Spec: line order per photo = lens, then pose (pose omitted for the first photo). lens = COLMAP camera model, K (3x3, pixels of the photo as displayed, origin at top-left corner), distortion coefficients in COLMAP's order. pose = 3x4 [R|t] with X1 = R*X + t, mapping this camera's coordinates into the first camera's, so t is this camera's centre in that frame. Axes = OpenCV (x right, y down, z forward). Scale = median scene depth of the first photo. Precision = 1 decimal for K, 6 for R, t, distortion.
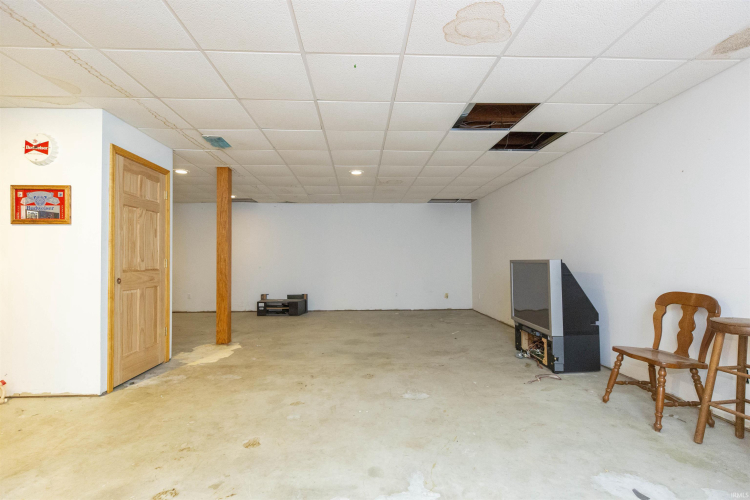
lens RADIAL K [[339.2, 0, 373.8], [0, 339.2, 257.7], [0, 0, 1]] dist [0.000681, -0.000023]
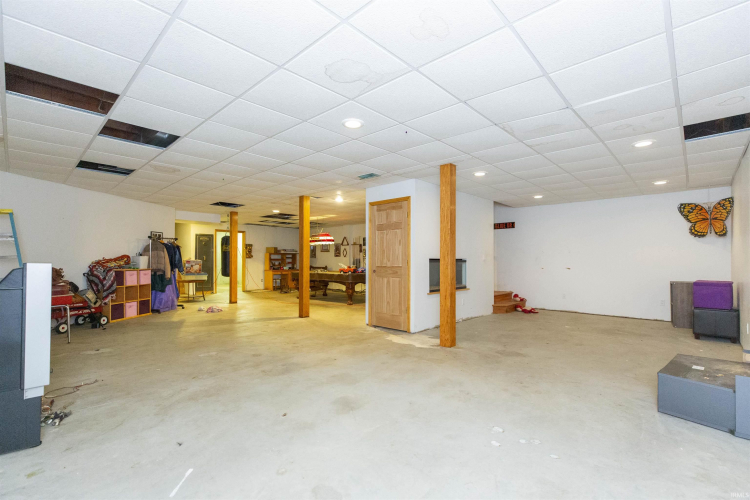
lens RADIAL K [[339.2, 0, 373.8], [0, 339.2, 257.7], [0, 0, 1]] dist [0.000681, -0.000023]
pose [[-0.708747, -0.005926, -0.705438, 0.535539], [0.000284, 0.999962, -0.008686, 0.007658], [0.705462, -0.006357, -0.708719, 2.110166]]
